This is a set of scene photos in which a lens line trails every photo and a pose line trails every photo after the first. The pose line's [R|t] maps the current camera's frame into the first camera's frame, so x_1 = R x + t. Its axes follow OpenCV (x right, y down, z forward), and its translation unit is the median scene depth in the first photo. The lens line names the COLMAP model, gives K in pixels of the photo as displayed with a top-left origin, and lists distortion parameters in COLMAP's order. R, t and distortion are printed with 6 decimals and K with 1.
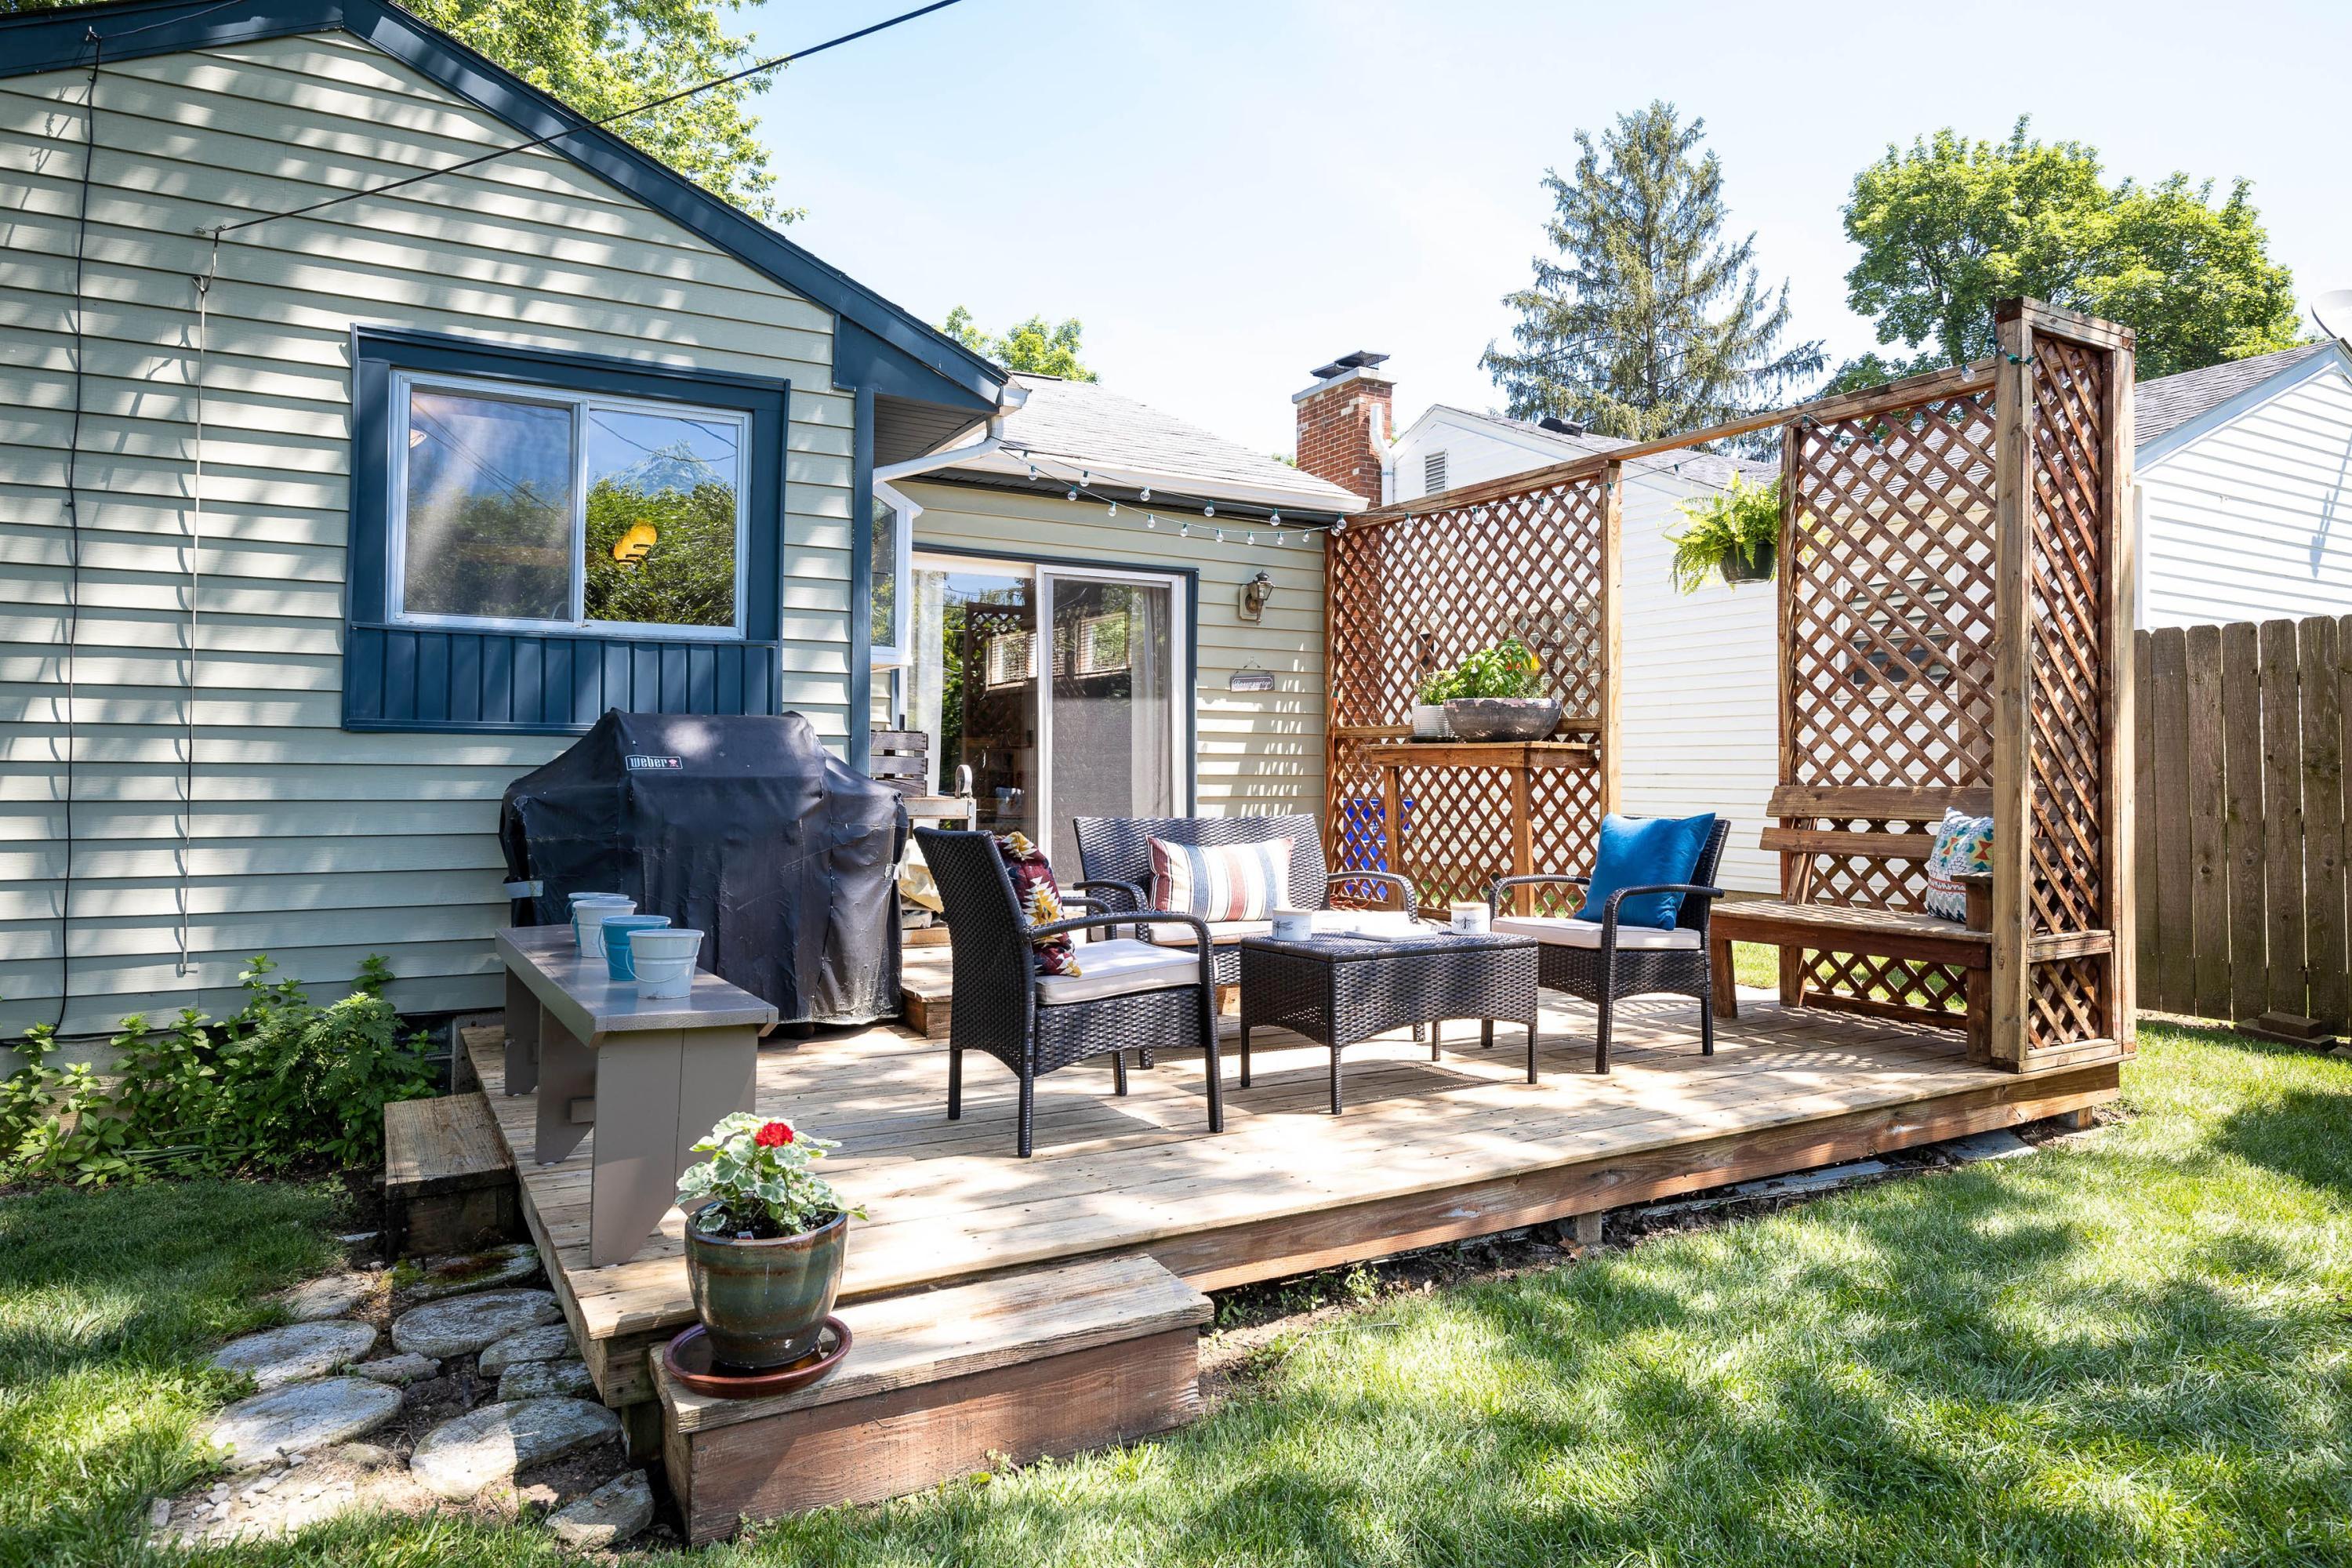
lens RADIAL K [[1374.7, 0, 1182.2], [0, 1374.7, 747.2], [0, 0, 1]] dist [-0.012614, -0.001106]
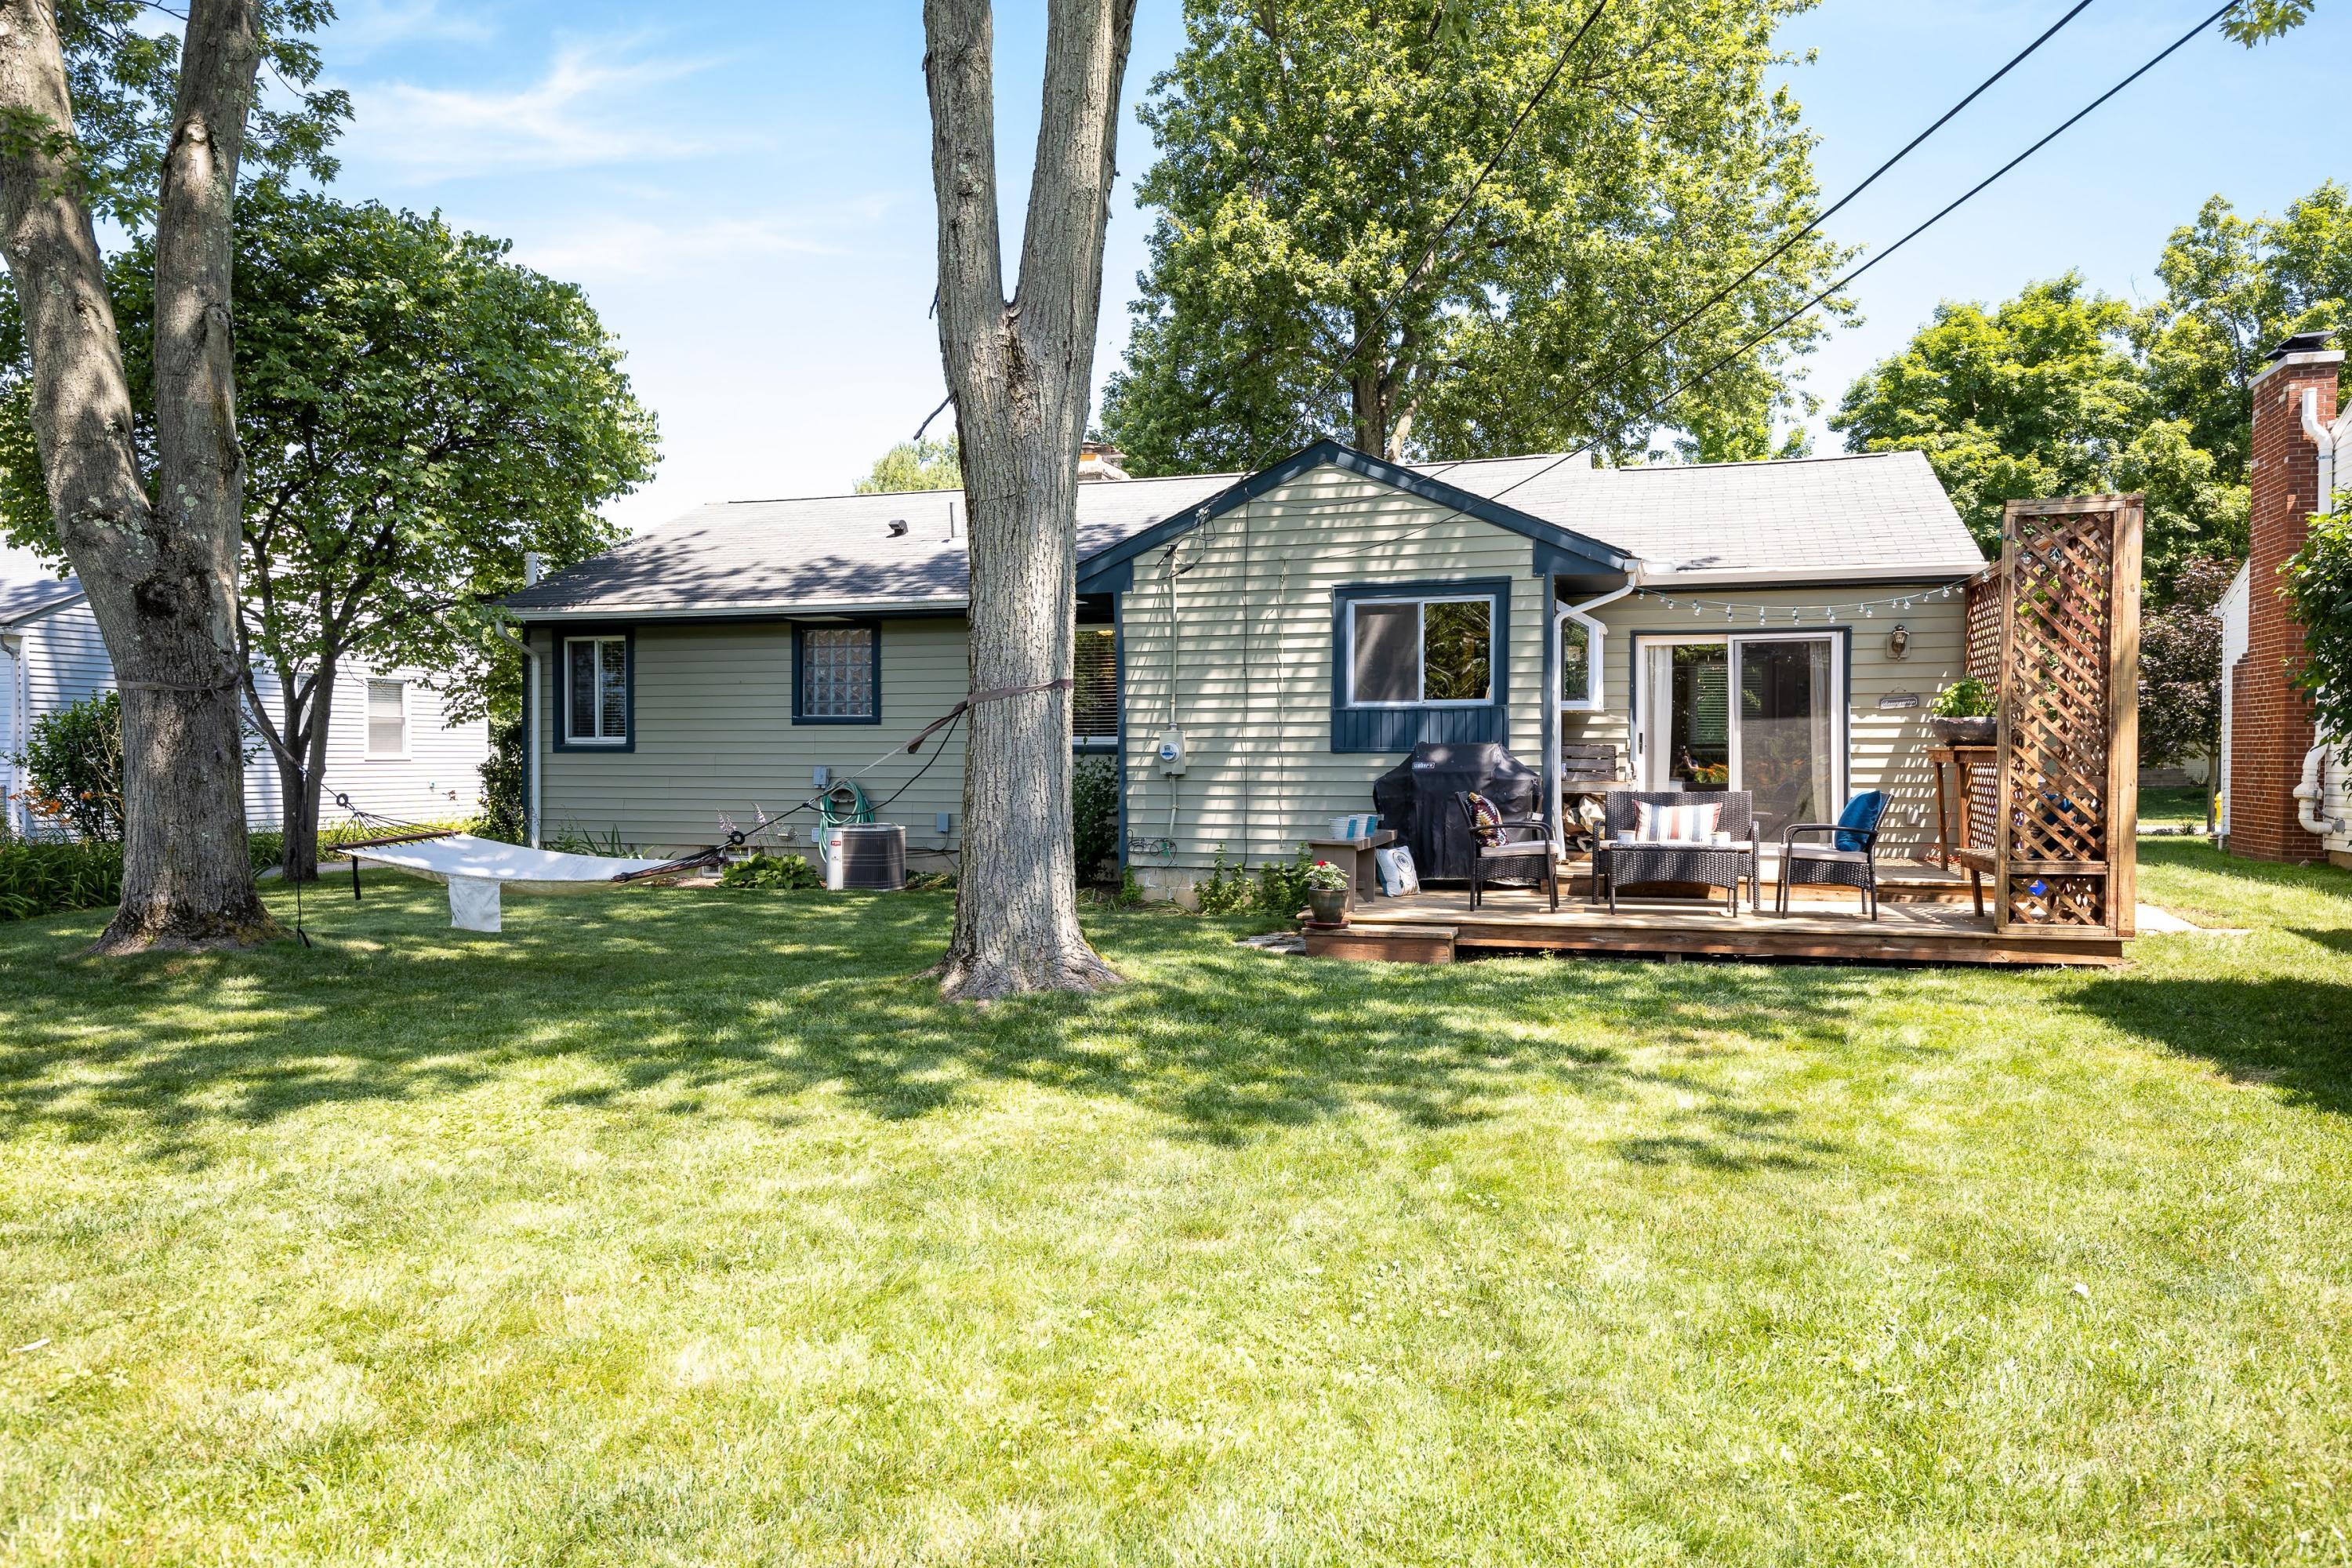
lens RADIAL K [[1627.2, 0, 1176.2], [0, 1627.2, 783.9], [0, 0, 1]] dist [-0.000060, -0.000349]
pose [[0.663352, 0.004075, -0.748296, 1.363836], [0.021114, 0.999485, 0.024161, -0.032148], [0.748009, -0.031826, 0.662925, -1.122467]]
